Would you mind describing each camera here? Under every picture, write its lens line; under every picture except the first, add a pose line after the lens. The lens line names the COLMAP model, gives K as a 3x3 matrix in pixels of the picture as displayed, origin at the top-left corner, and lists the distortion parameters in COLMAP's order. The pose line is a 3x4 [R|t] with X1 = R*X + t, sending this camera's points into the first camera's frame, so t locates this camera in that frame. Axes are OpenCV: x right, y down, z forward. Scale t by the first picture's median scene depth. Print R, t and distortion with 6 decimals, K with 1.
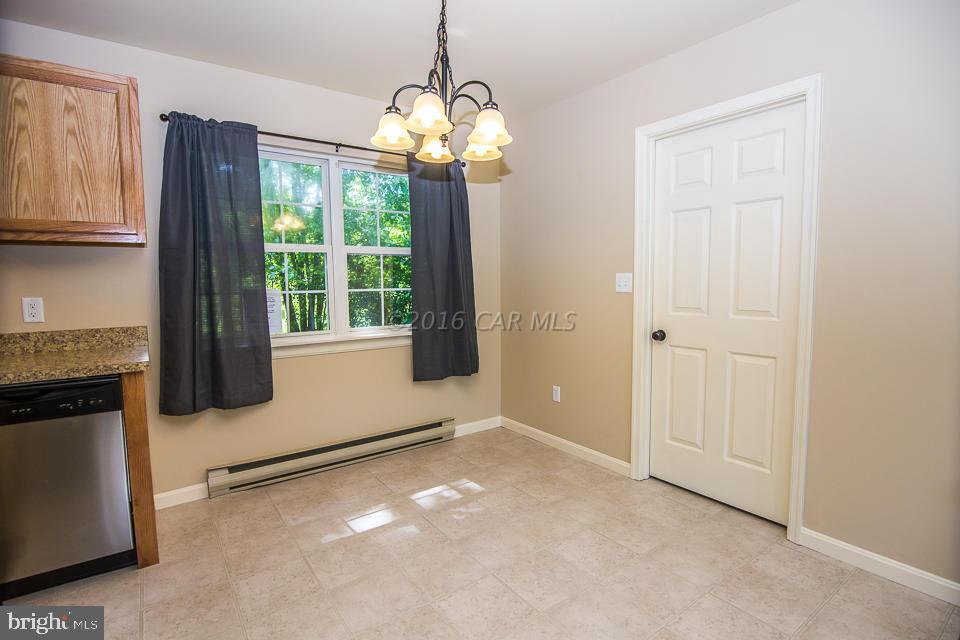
lens RADIAL K [[470.3, 0, 484.6], [0, 470.3, 318.4], [0, 0, 1]] dist [-0.016266, -0.000930]
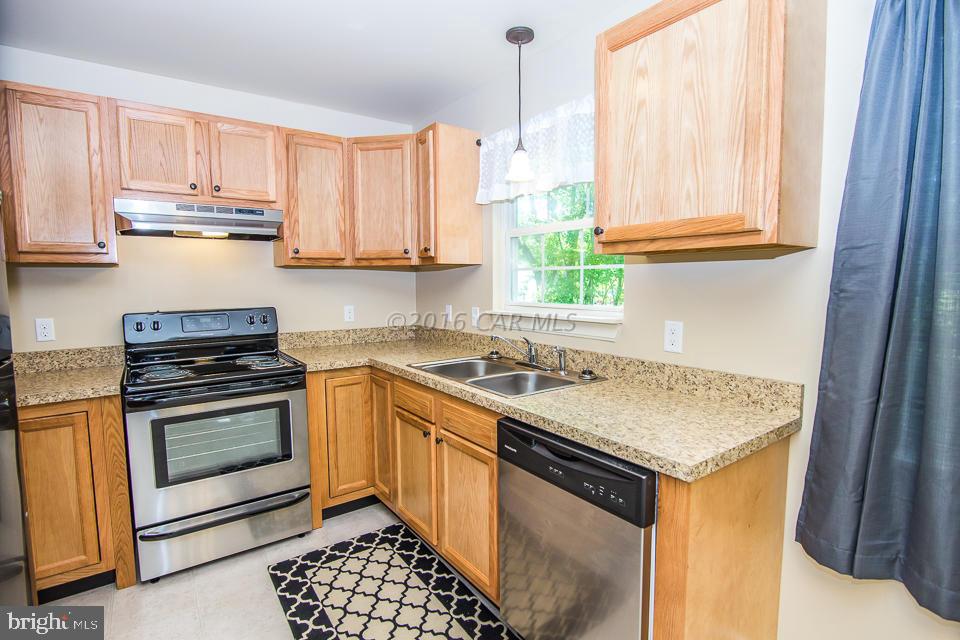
lens RADIAL K [[470.3, 0, 480.6], [0, 470.3, 317.8], [0, 0, 1]] dist [-0.016266, -0.000930]
pose [[-0.015911, 0.099301, -0.994930, -0.177183], [-0.071385, 0.992404, 0.100190, -0.111470], [0.997322, 0.072617, -0.008702, 0.701105]]
